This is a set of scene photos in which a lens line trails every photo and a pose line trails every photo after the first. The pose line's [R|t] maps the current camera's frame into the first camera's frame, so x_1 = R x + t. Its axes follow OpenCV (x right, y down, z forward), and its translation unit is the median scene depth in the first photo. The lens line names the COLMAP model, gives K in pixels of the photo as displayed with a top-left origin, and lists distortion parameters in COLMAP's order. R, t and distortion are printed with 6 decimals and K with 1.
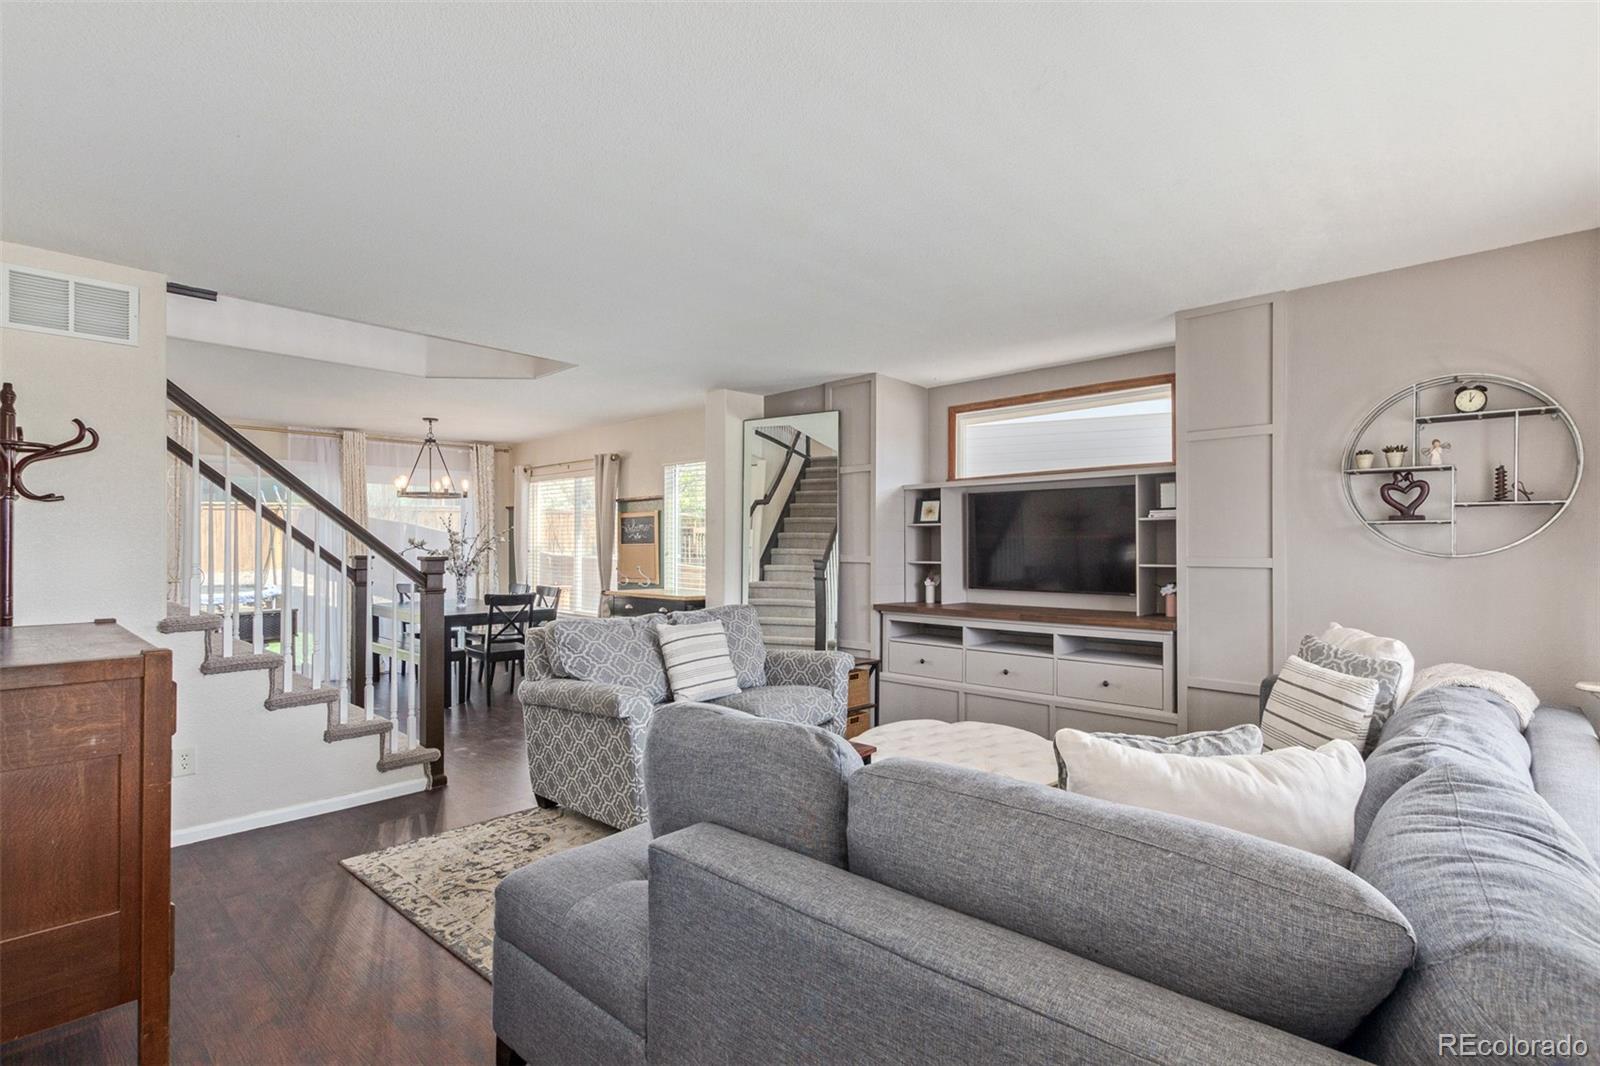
lens RADIAL K [[749.5, 0, 806.7], [0, 749.5, 551.6], [0, 0, 1]] dist [0.002581, -0.000221]
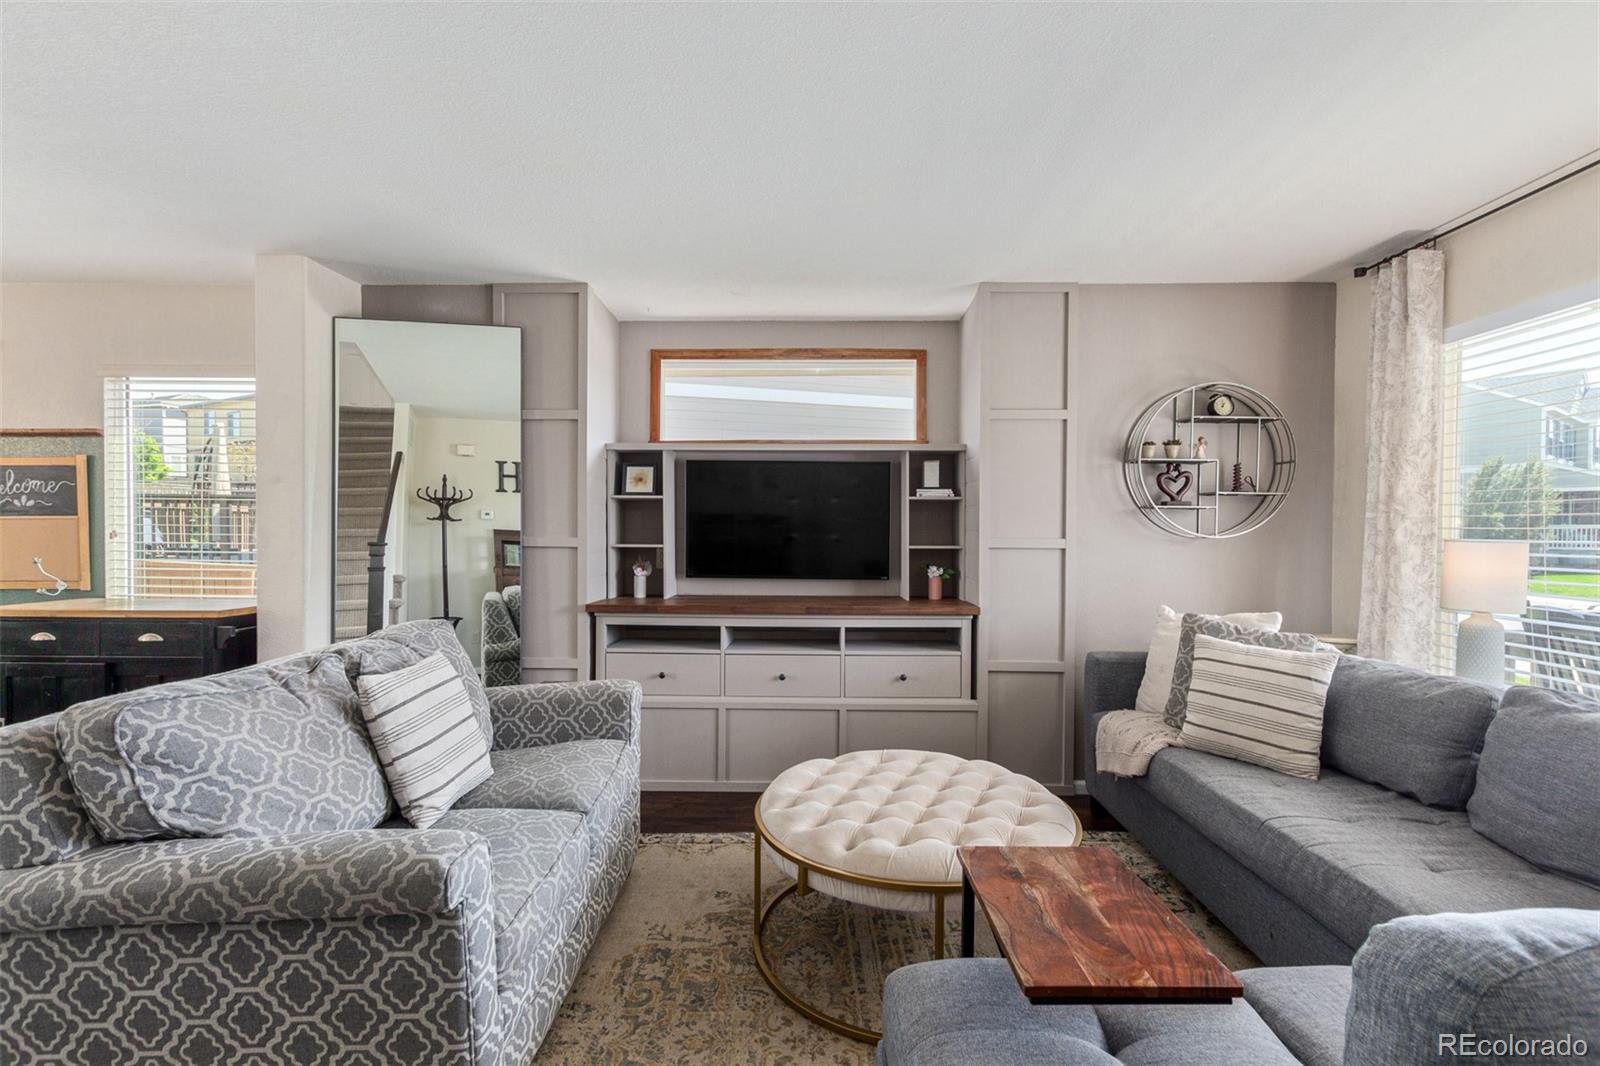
lens RADIAL K [[739.0, 0, 805.2], [0, 739.0, 546.2], [0, 0, 1]] dist [-0.000058, -0.000629]
pose [[0.742869, -0.009472, 0.669370, -0.273087], [-0.002204, 0.999860, 0.016594, 0.001906], [-0.669433, -0.013803, 0.742744, 0.393443]]
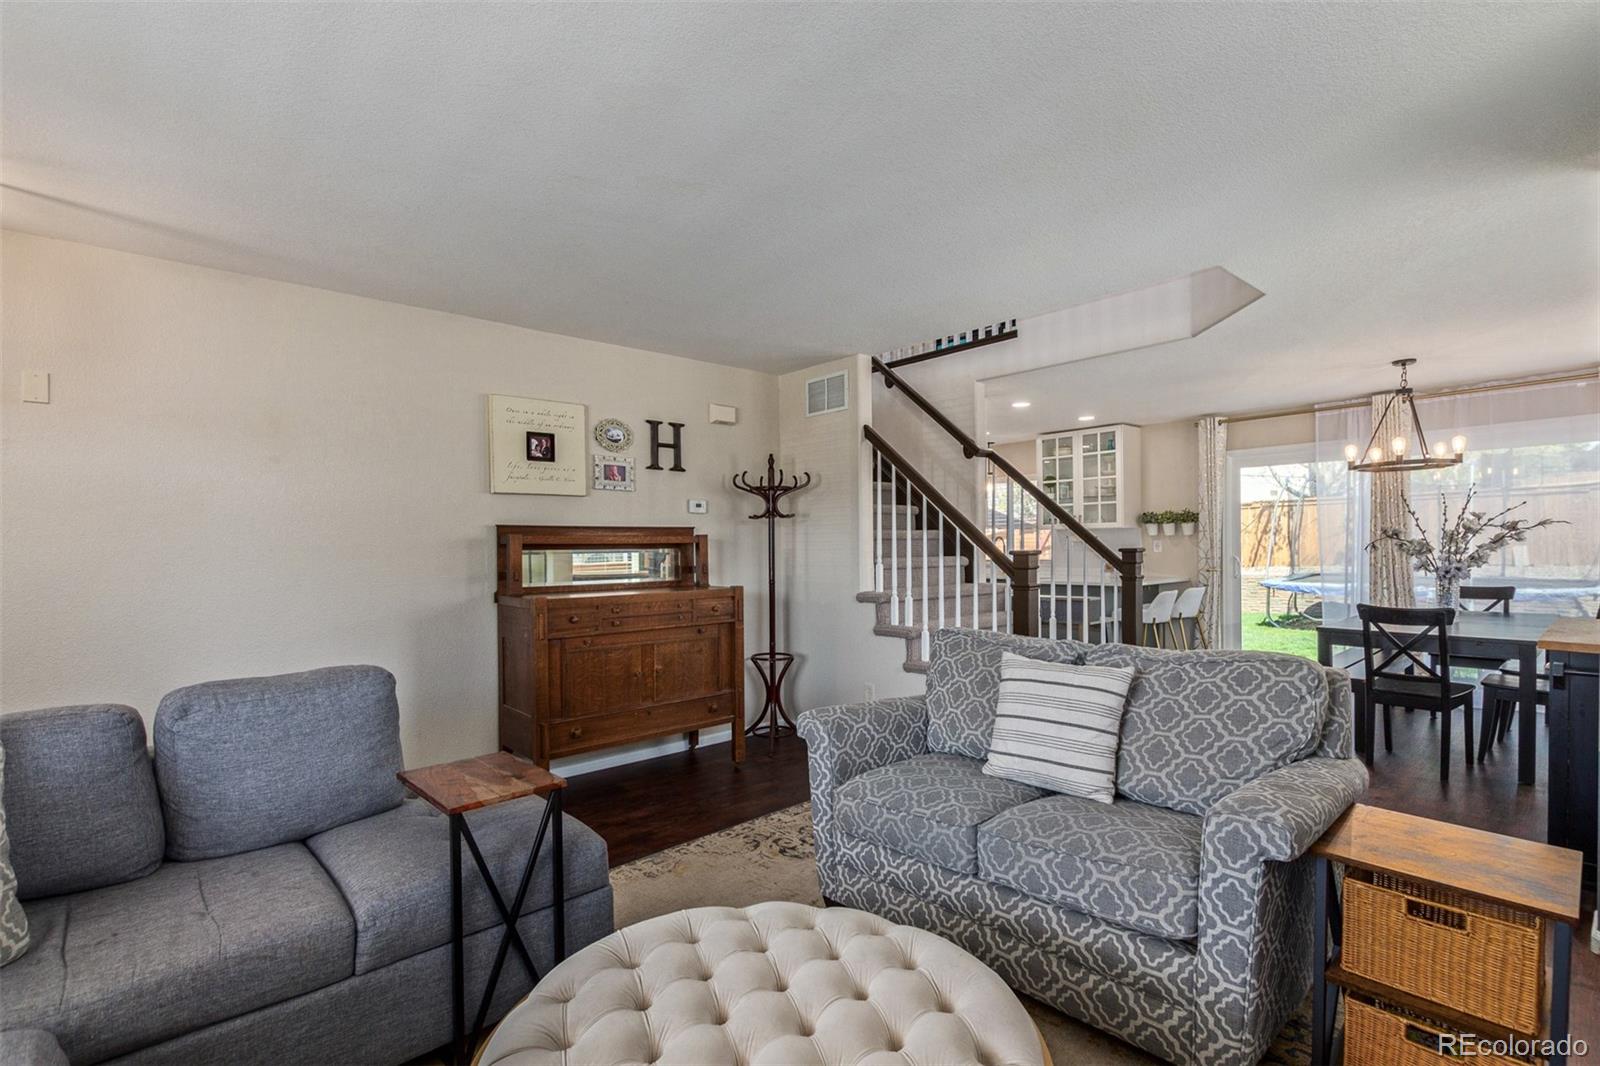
lens RADIAL K [[739.0, 0, 805.2], [0, 739.0, 546.2], [0, 0, 1]] dist [-0.000058, -0.000629]
pose [[-0.091443, 0.005051, -0.995797, 0.444043], [0.005274, 0.999976, 0.004588, -0.004024], [0.995796, -0.004833, -0.091468, 0.785890]]
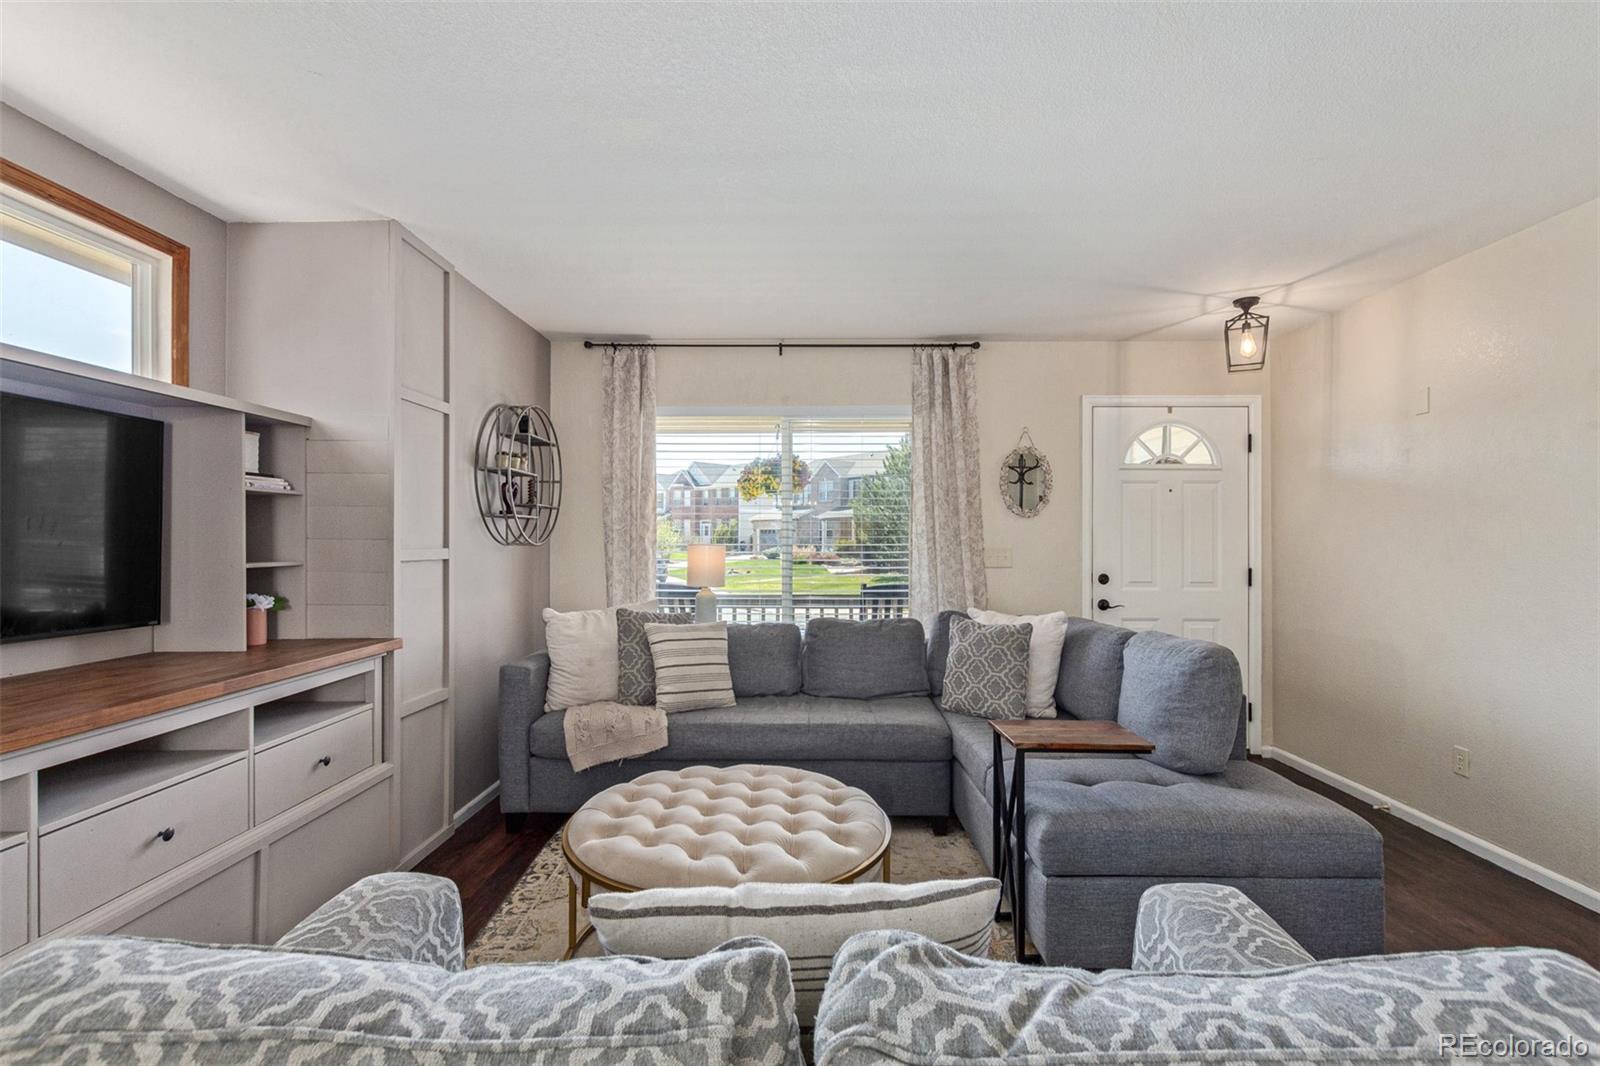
lens RADIAL K [[736.0, 0, 807.4], [0, 736.0, 538.0], [0, 0, 1]] dist [0.001208, -0.000422]
pose [[-0.679347, 0.001639, 0.733815, -0.284918], [0.002844, 0.999996, 0.000400, -0.002510], [-0.733812, 0.002359, -0.679349, 1.059122]]
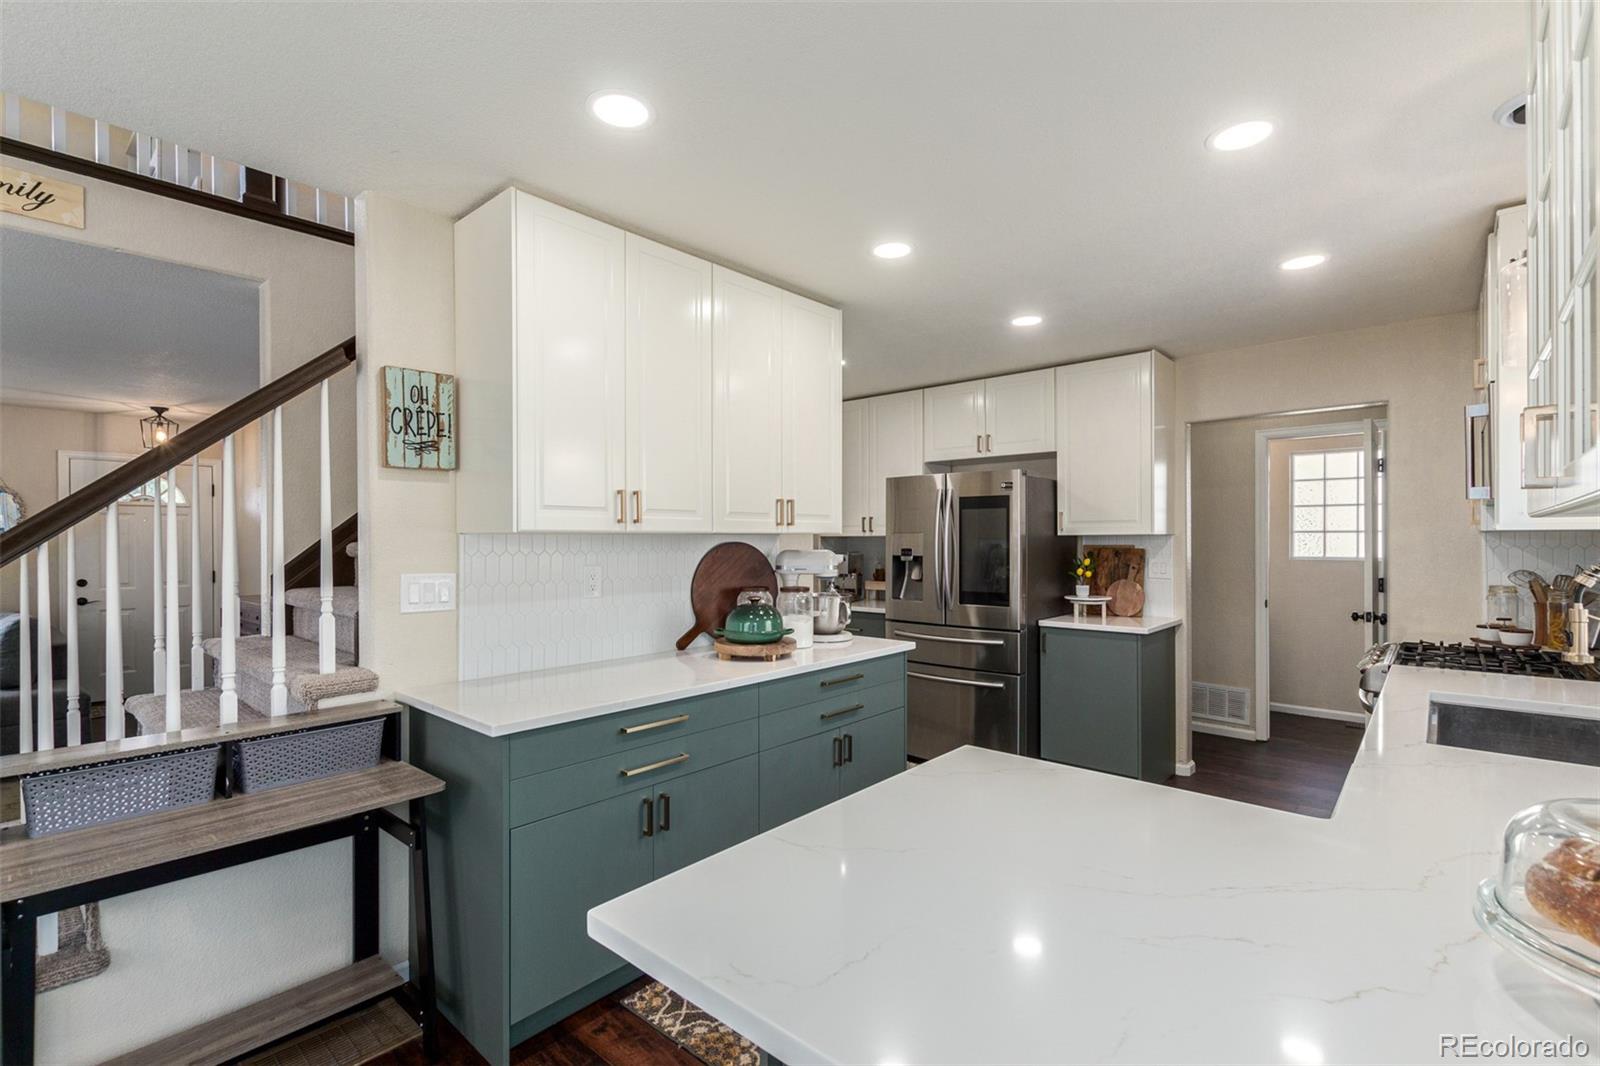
lens RADIAL K [[724.5, 0, 804.6], [0, 724.5, 537.8], [0, 0, 1]] dist [-0.001924, 0.000114]
pose [[-0.999494, 0.007154, -0.030987, -1.193880], [0.006963, 0.999956, 0.006276, -0.031201], [0.031030, 0.006057, -0.999500, 1.521512]]
